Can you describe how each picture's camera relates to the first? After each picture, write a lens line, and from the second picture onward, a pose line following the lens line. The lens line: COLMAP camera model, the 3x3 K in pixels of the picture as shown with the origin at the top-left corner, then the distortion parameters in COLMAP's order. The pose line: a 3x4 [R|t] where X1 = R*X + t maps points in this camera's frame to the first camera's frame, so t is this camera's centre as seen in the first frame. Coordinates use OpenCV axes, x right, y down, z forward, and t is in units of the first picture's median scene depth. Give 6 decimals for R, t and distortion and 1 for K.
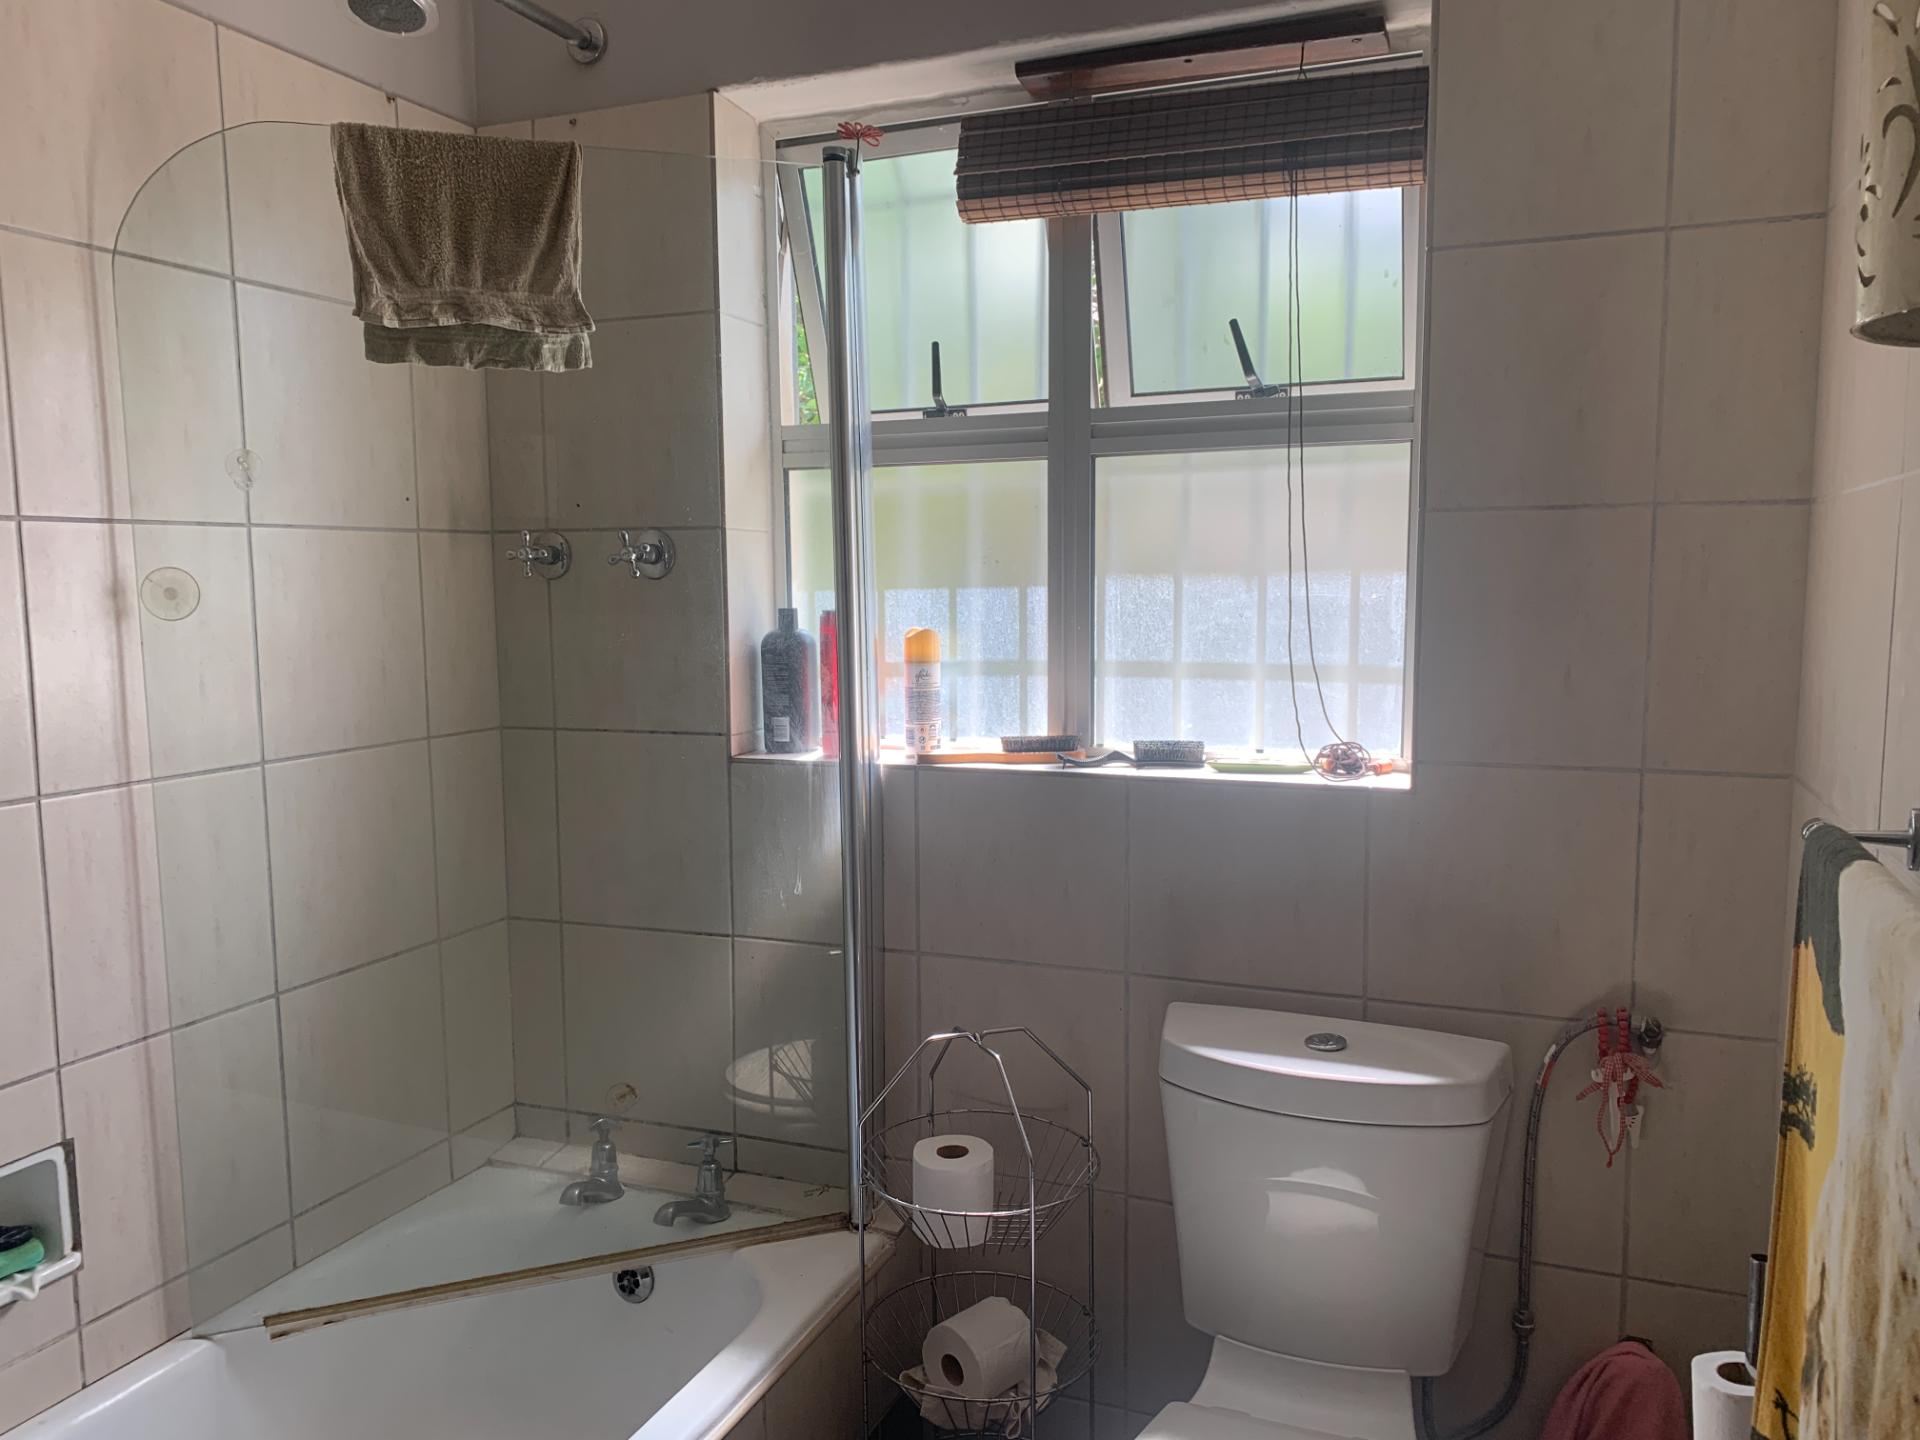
lens RADIAL K [[1468.6, 0, 942.2], [0, 1468.6, 724.0], [0, 0, 1]] dist [0.052774, -0.063753]
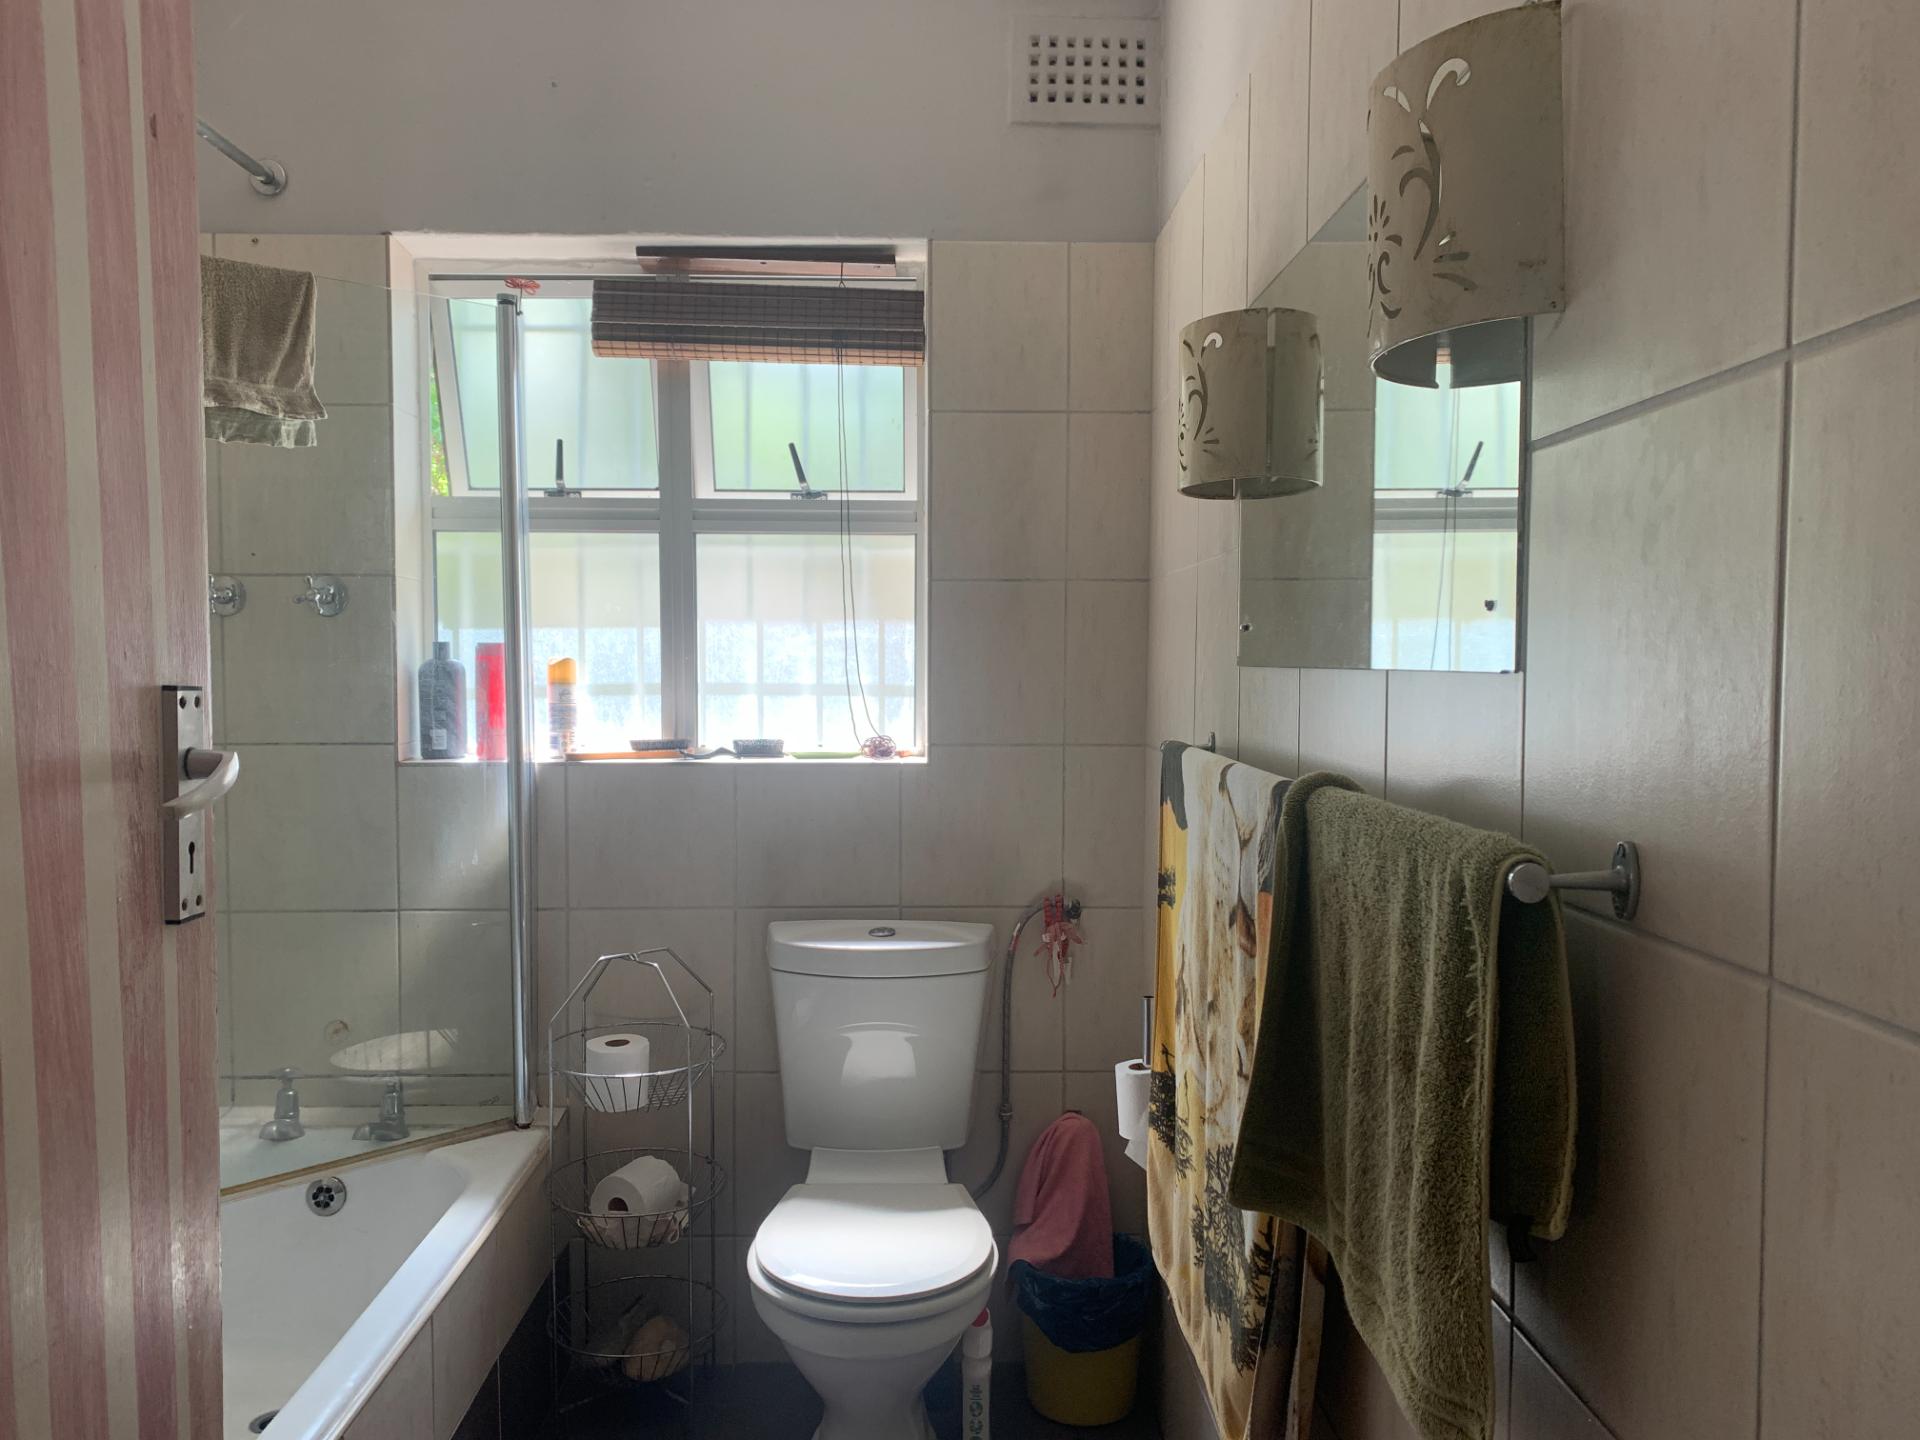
lens RADIAL K [[1468.6, 0, 954.7], [0, 1468.6, 722.8], [0, 0, 1]] dist [0.052774, -0.063753]
pose [[0.914334, -0.008929, 0.404862, -0.241889], [0.031244, 0.998332, -0.048543, 0.070908], [-0.403753, 0.057034, 0.913089, -0.349198]]
